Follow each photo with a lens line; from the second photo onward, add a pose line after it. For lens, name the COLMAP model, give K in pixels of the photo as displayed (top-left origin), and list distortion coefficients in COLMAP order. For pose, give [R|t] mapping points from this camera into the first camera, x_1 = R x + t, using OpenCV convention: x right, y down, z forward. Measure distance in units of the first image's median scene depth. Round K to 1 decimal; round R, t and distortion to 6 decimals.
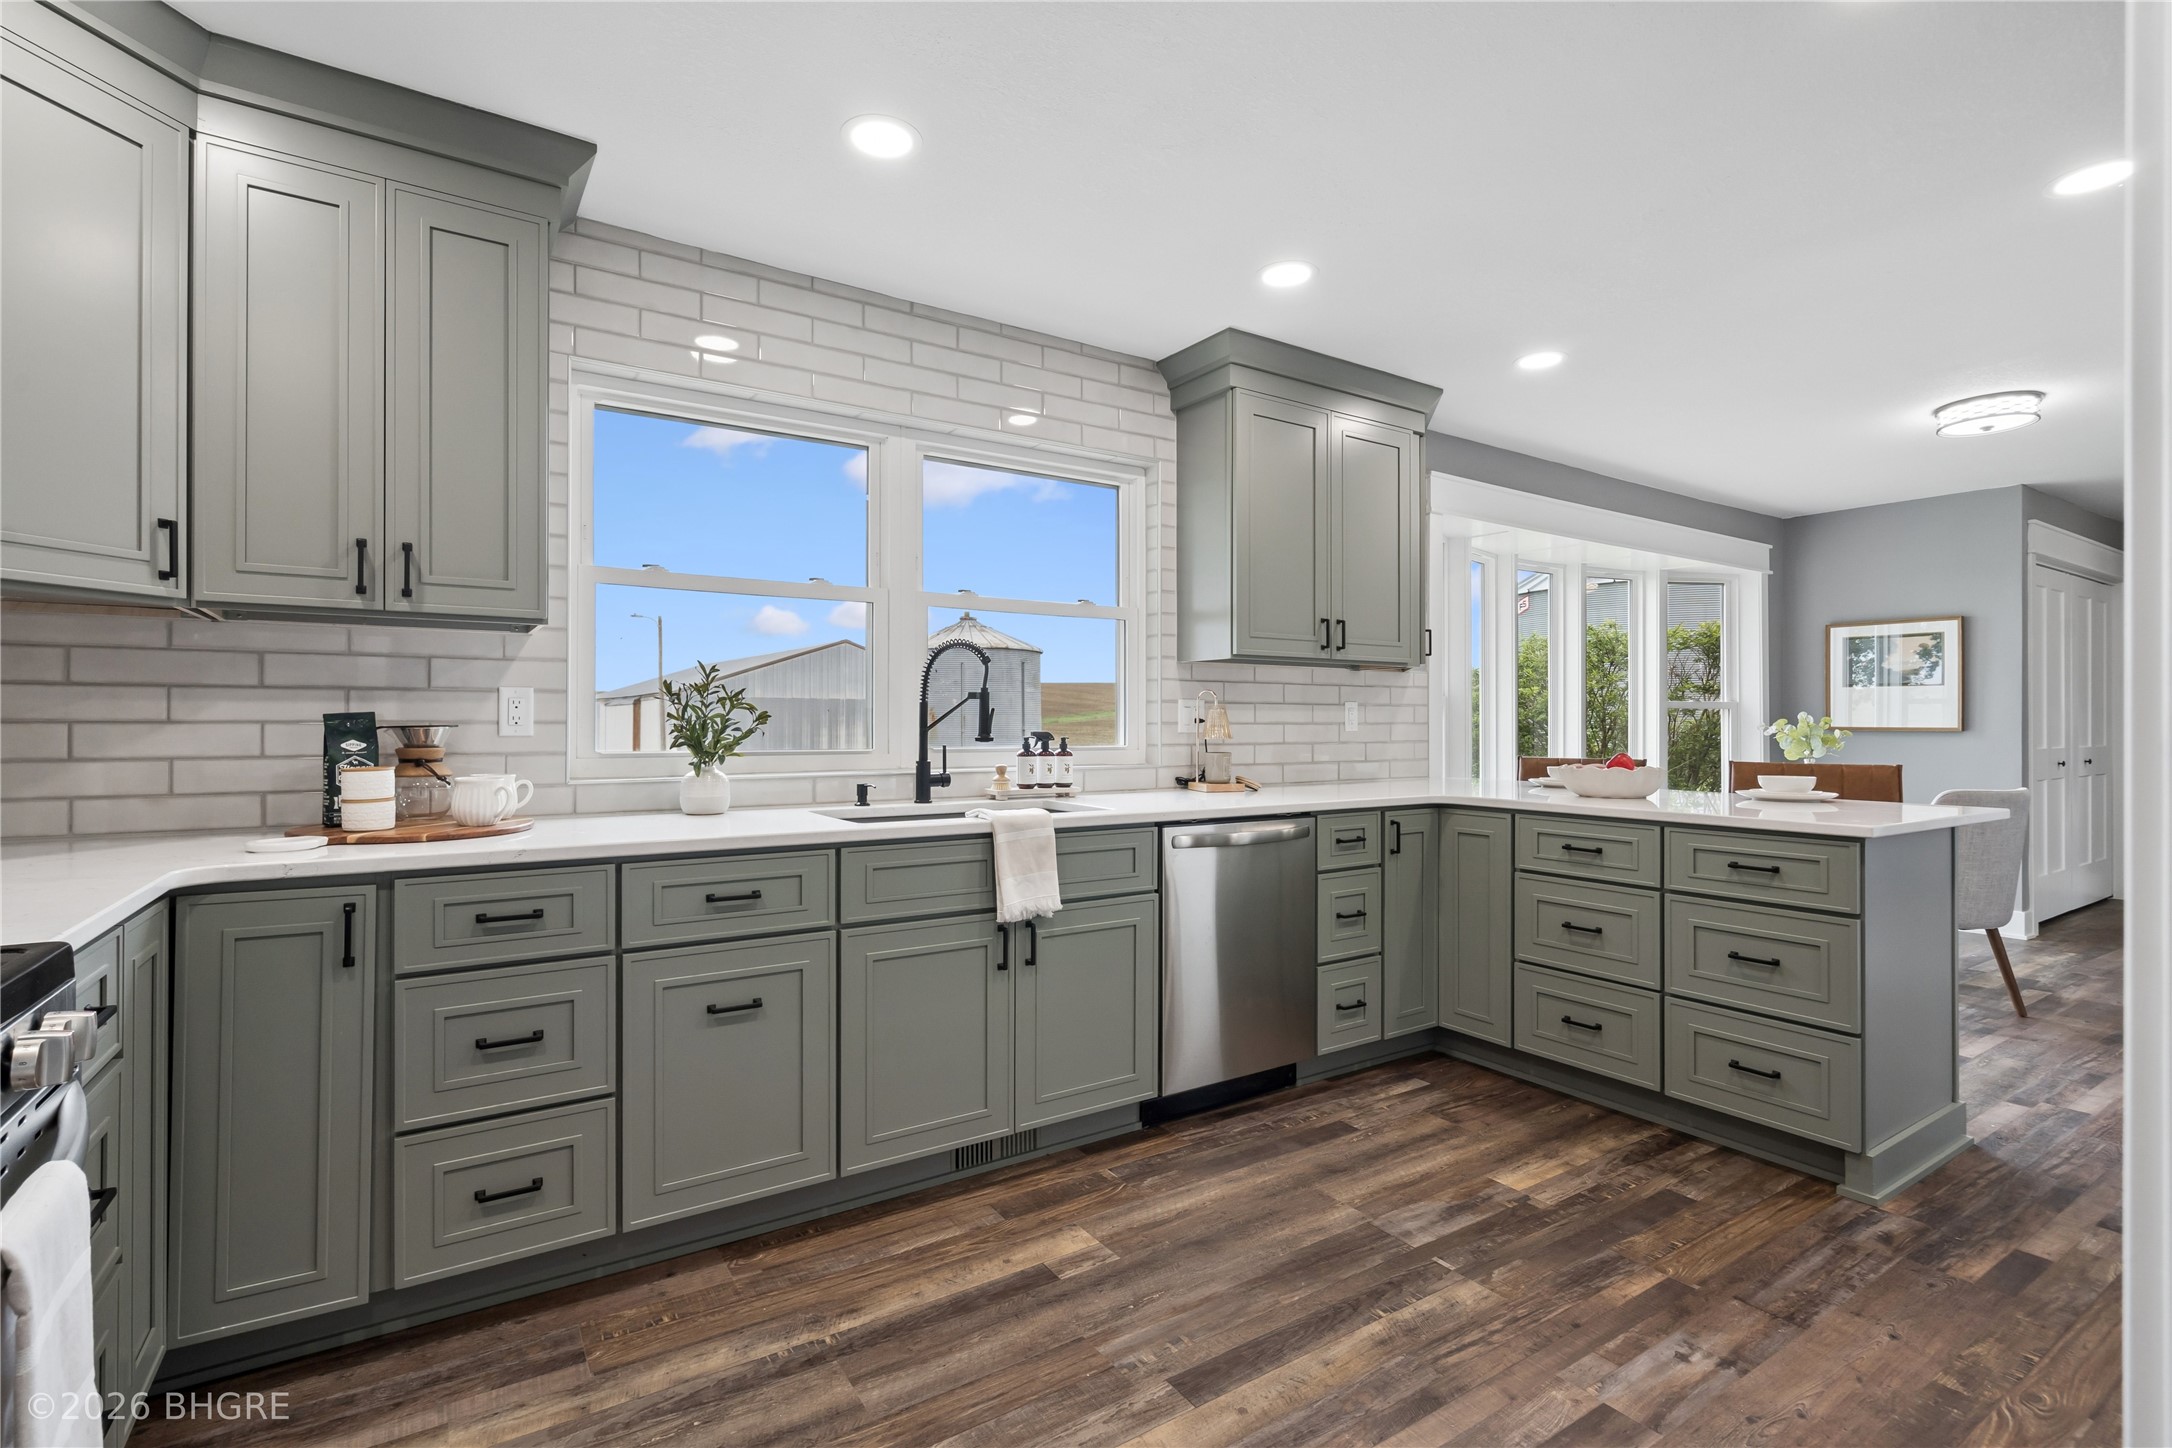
lens RADIAL K [[1010.8, 0, 1086.0], [0, 1010.8, 724.0], [0, 0, 1]] dist [-0.000160, 0.000029]
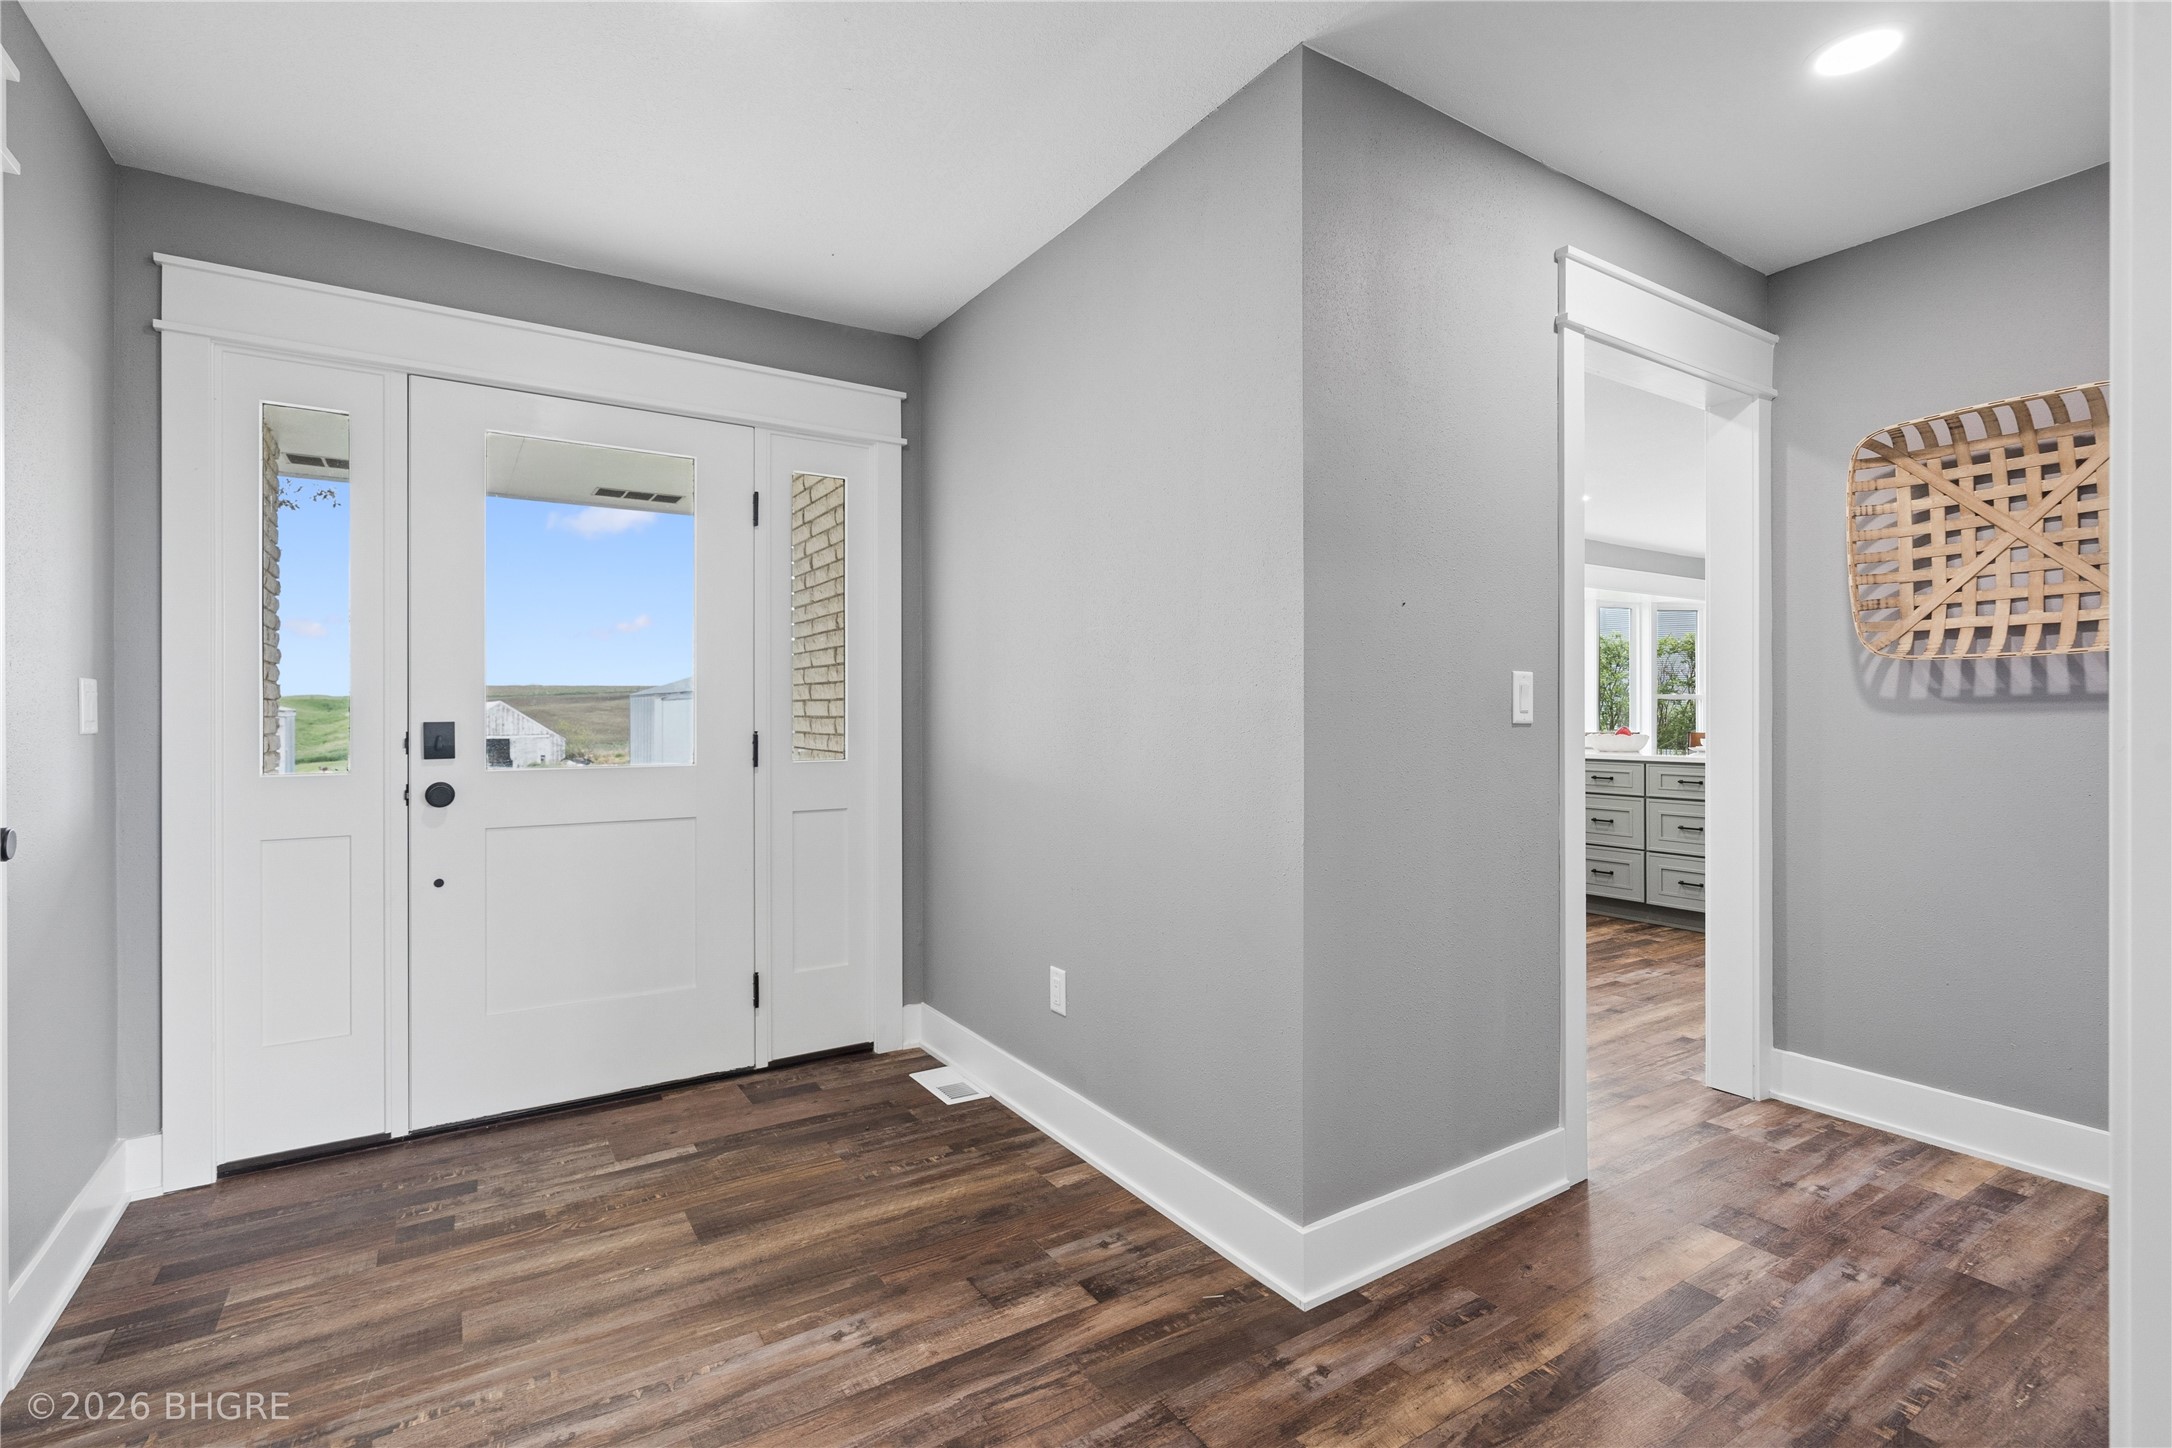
lens RADIAL K [[1010.8, 0, 1086.0], [0, 1010.8, 724.0], [0, 0, 1]] dist [-0.000160, 0.000029]
pose [[0.999985, -0.003956, -0.003813, -0.181275], [0.003994, 0.999942, 0.010039, 0.001354], [0.003773, -0.010054, 0.999942, -0.345679]]
